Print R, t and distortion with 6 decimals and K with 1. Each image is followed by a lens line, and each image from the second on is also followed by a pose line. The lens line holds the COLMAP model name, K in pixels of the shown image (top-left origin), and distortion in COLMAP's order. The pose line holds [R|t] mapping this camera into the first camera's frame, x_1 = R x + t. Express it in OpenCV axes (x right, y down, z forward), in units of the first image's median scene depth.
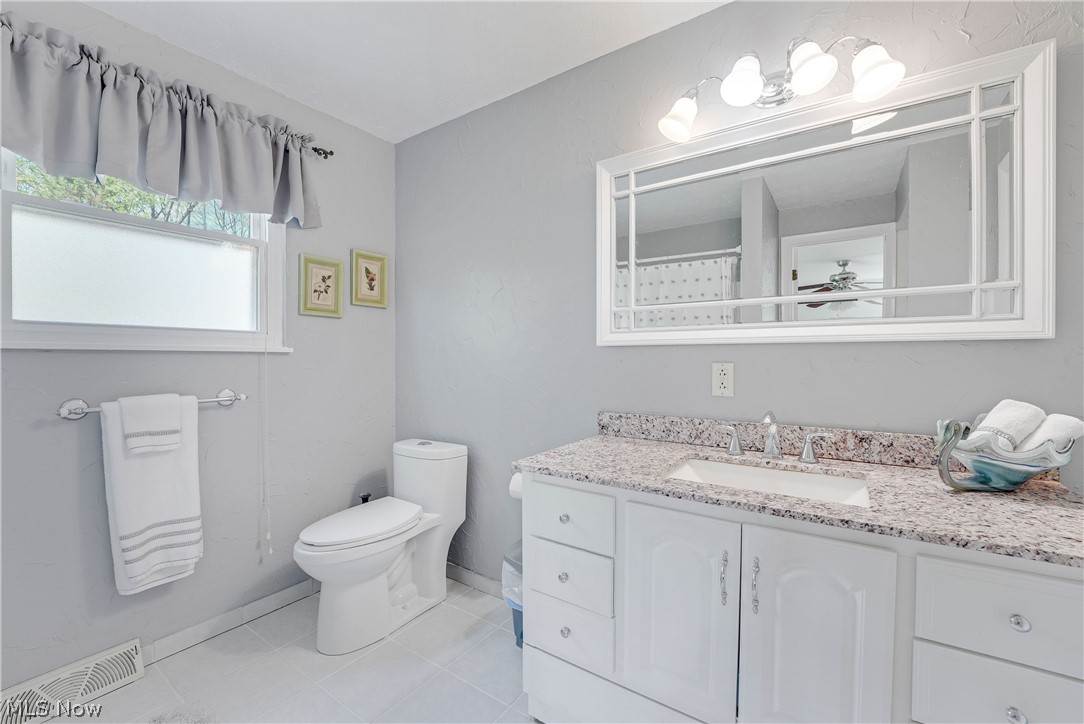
lens RADIAL K [[447.4, 0, 540.4], [0, 447.4, 365.7], [0, 0, 1]] dist [-0.010173, 0.000316]
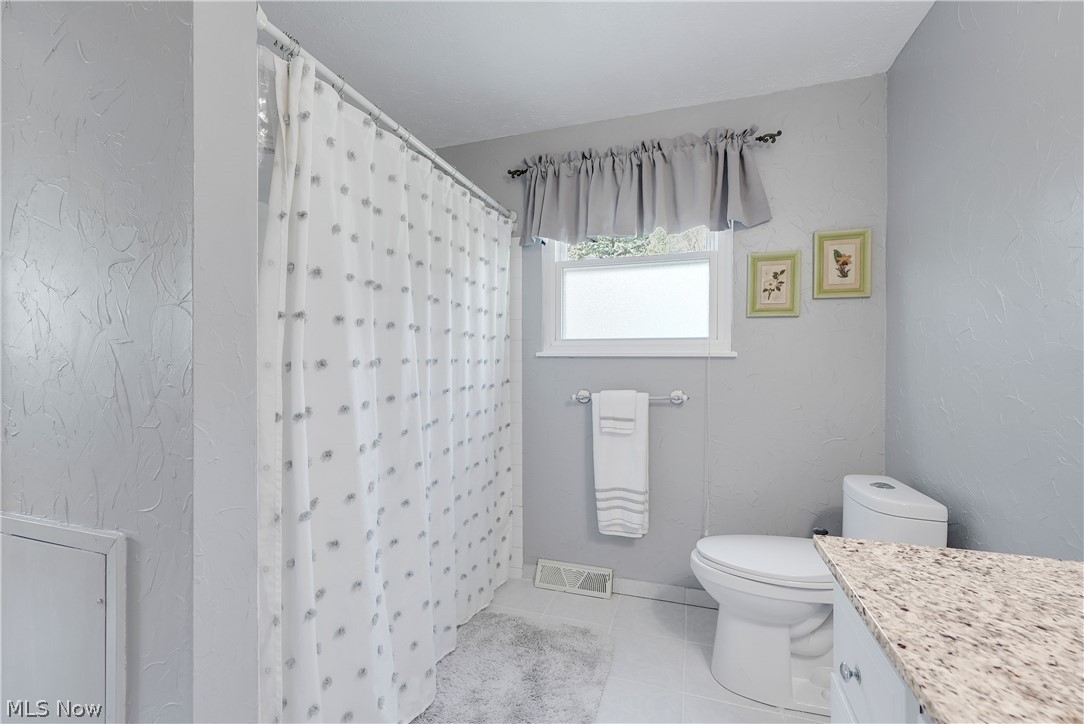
lens RADIAL K [[447.4, 0, 540.4], [0, 447.4, 365.7], [0, 0, 1]] dist [-0.010173, 0.000316]
pose [[0.292038, 0.008074, -0.956373, 0.264962], [-0.019969, 0.999798, 0.002343, -0.003846], [0.956198, 0.018413, 0.292140, 0.309338]]
